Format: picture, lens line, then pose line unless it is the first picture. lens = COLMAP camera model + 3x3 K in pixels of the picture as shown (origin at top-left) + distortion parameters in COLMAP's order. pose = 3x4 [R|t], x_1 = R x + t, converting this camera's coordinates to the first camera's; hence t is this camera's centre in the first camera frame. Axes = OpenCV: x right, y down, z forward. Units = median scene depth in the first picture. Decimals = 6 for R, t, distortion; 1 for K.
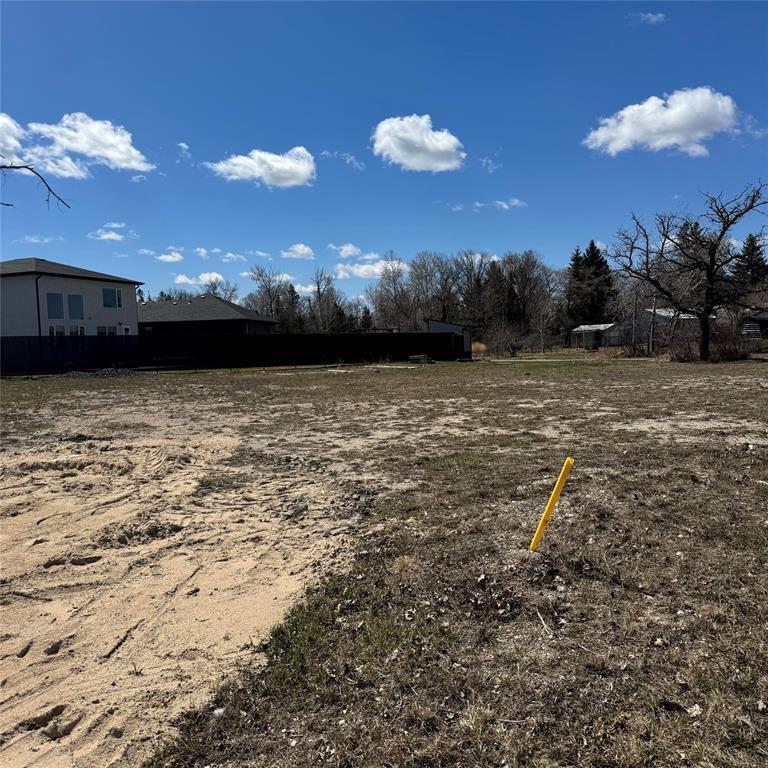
lens RADIAL K [[698.3, 0, 391.6], [0, 698.3, 369.0], [0, 0, 1]] dist [0.084528, -0.151635]
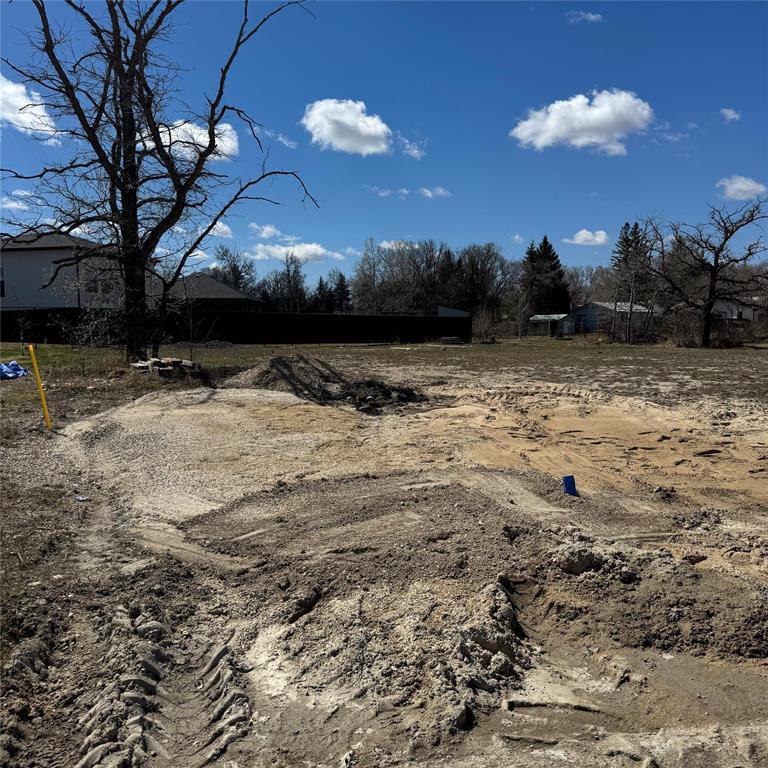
lens RADIAL K [[698.3, 0, 362.9], [0, 698.3, 398.0], [0, 0, 1]] dist [0.084528, -0.151635]
pose [[0.994770, 0.022077, 0.099722, -0.097057], [-0.028253, 0.997741, 0.060942, 0.006781], [-0.098152, -0.063440, 0.993147, -0.054024]]
